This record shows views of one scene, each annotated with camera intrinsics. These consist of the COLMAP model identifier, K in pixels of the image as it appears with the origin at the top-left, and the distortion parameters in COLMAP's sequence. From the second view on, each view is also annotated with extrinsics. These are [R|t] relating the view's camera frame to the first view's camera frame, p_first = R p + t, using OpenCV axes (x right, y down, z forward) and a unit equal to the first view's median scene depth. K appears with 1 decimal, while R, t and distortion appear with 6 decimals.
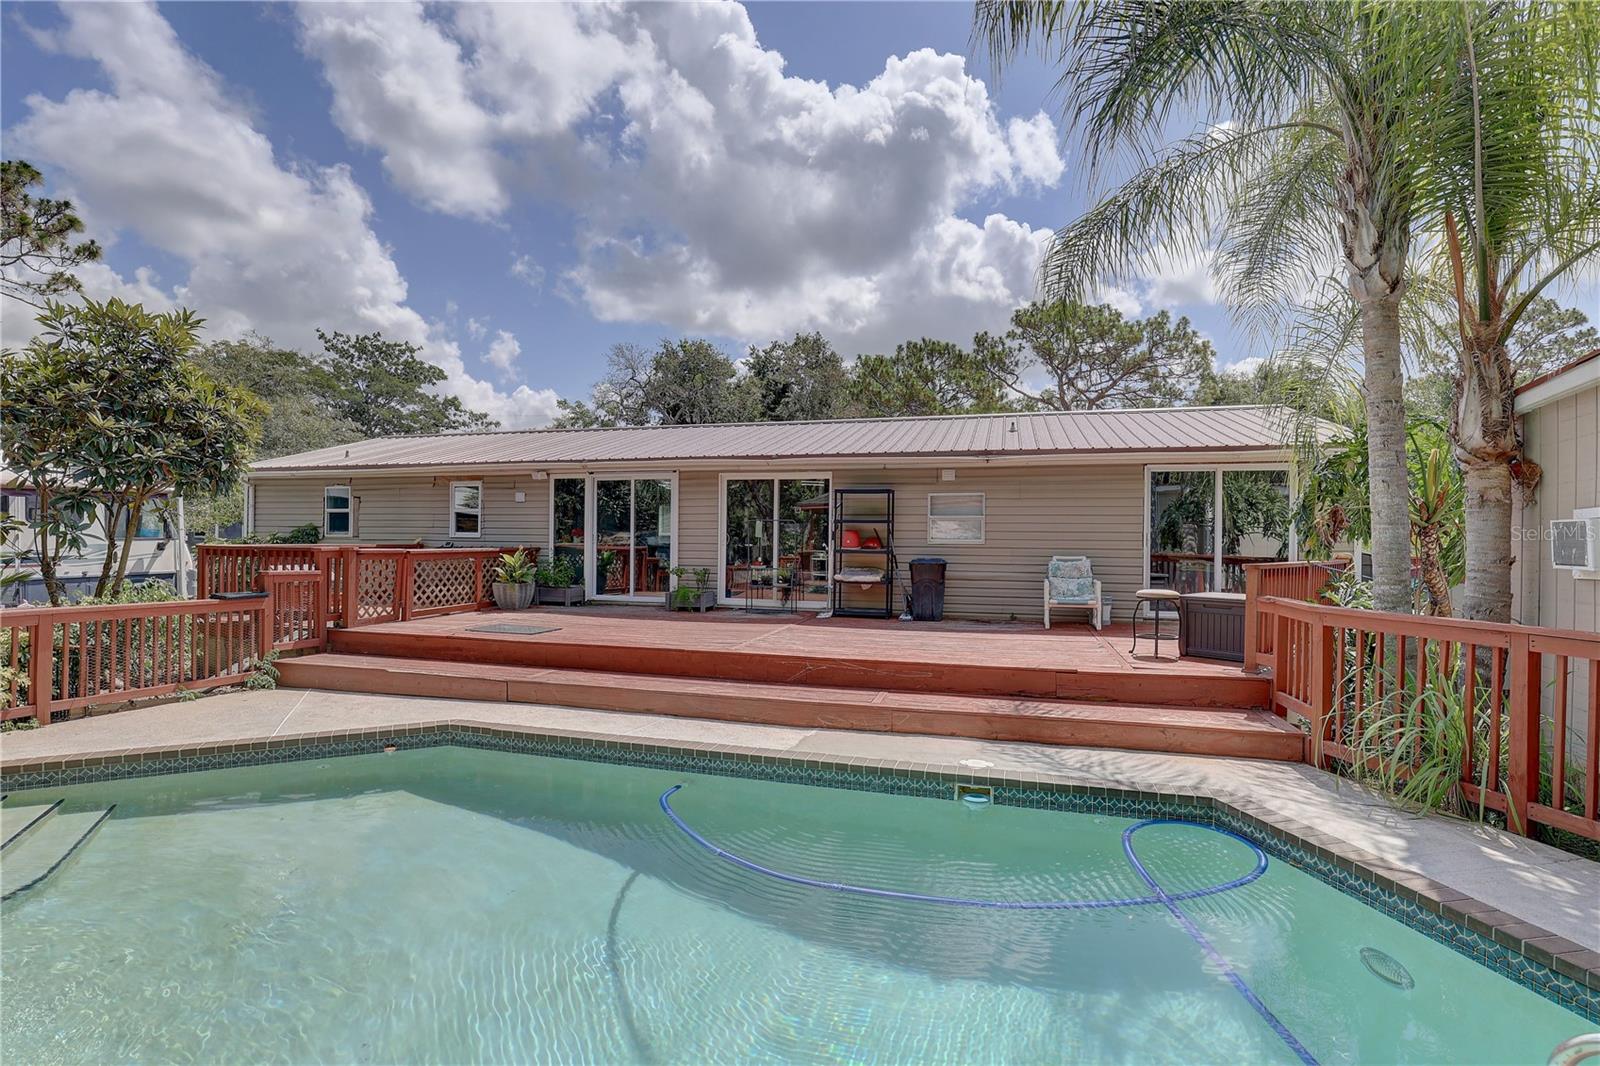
lens RADIAL K [[732.1, 0, 808.1], [0, 732.1, 538.8], [0, 0, 1]] dist [-0.034552, 0.006887]
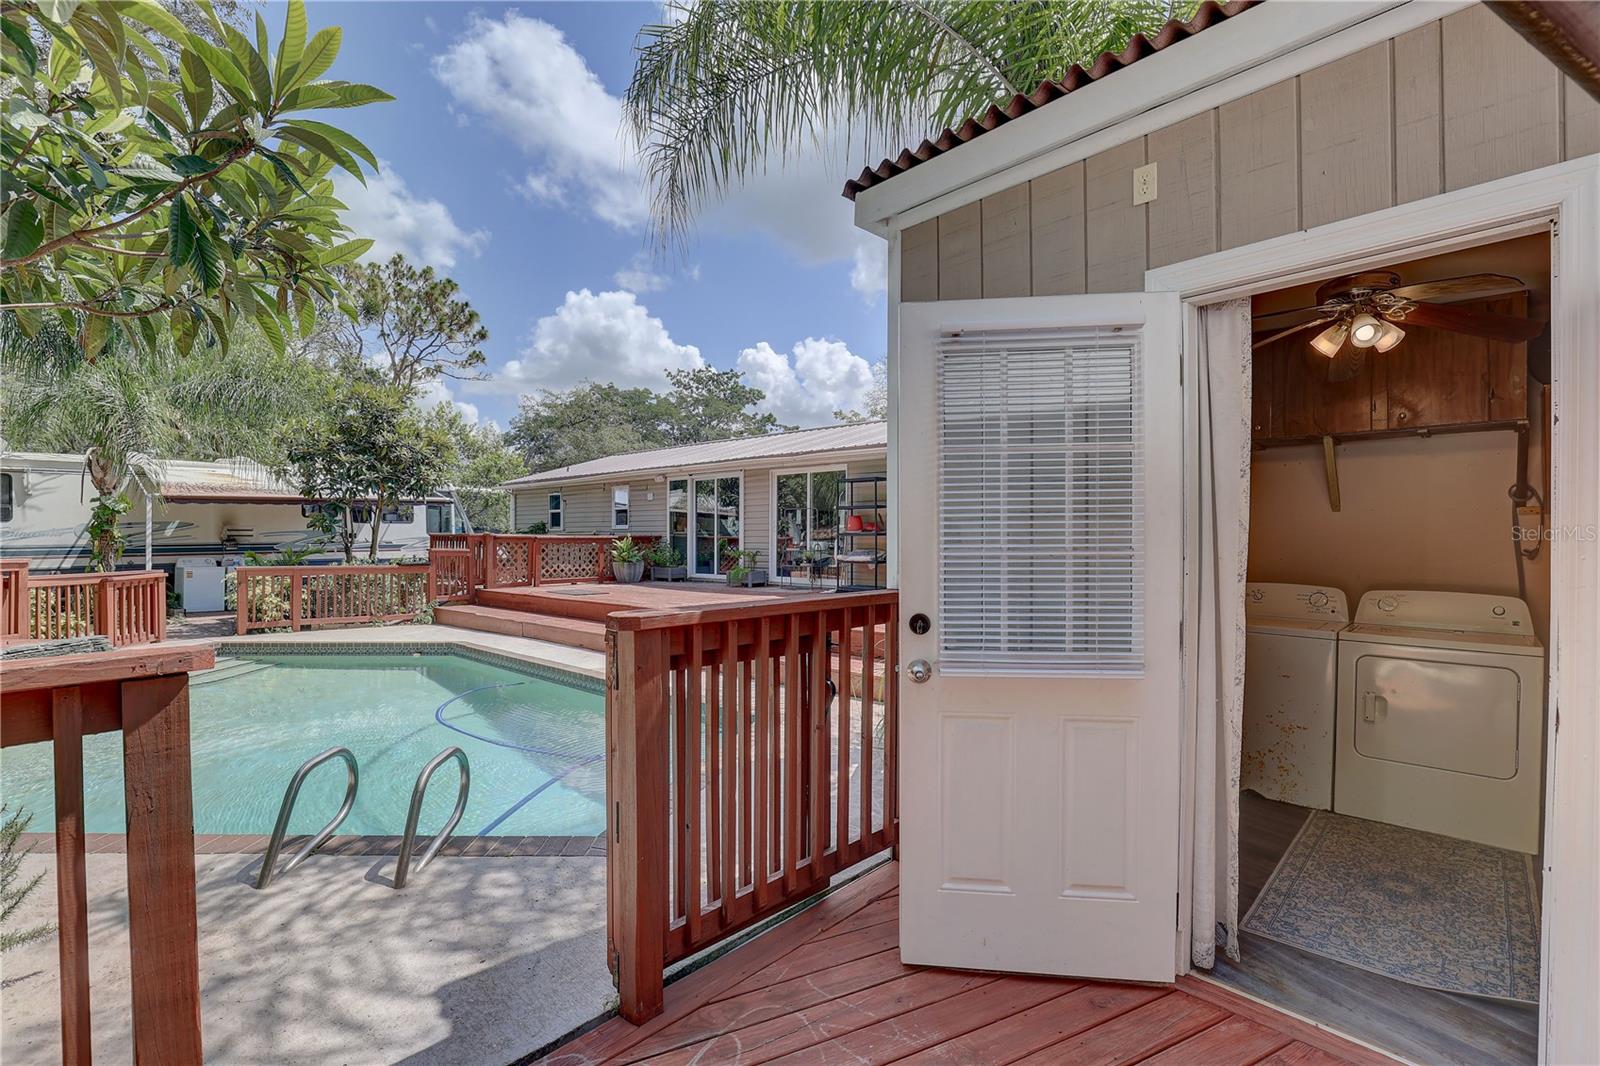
lens RADIAL K [[732.1, 0, 808.1], [0, 732.1, 538.8], [0, 0, 1]] dist [-0.034552, 0.006887]
pose [[0.896597, -0.008484, -0.442765, 0.472129], [0.008332, 0.999963, -0.002287, 0.024998], [0.442768, -0.001639, 0.896635, -0.024774]]
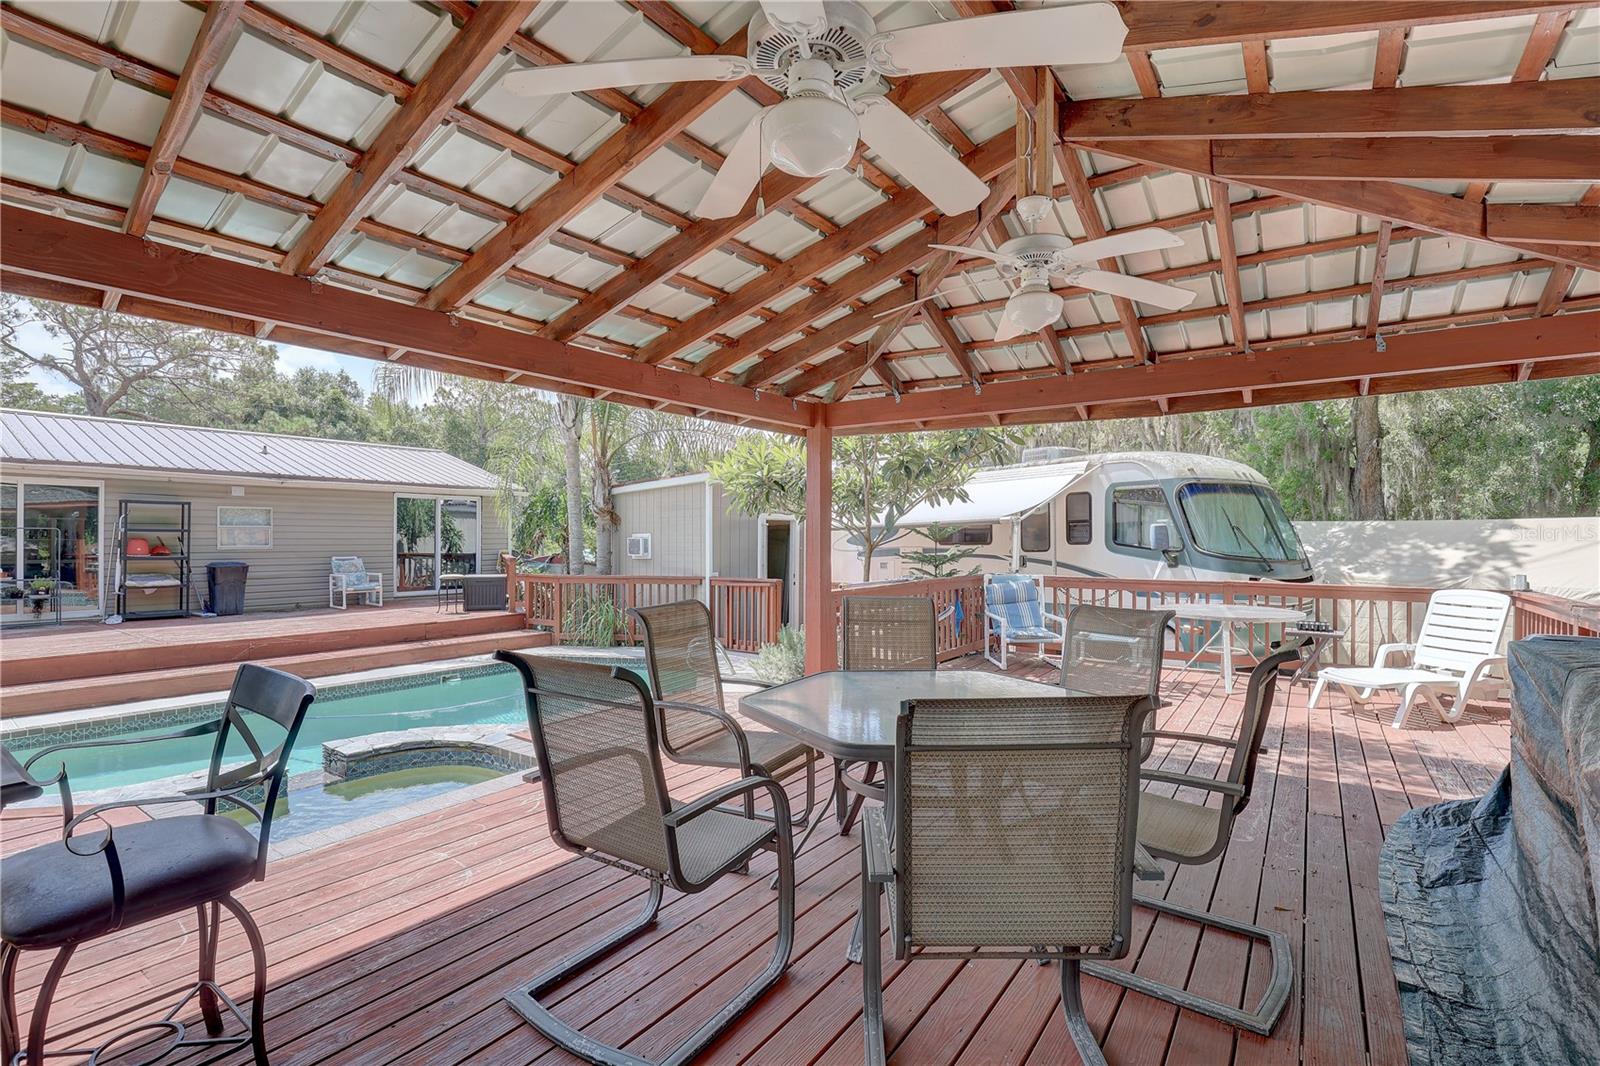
lens RADIAL K [[732.1, 0, 808.1], [0, 732.1, 538.8], [0, 0, 1]] dist [-0.034552, 0.006887]
pose [[0.336949, -0.009520, 0.941475, -0.576898], [0.000357, 0.999950, 0.009983, -0.020970], [-0.941523, -0.003028, 0.336936, -0.254091]]
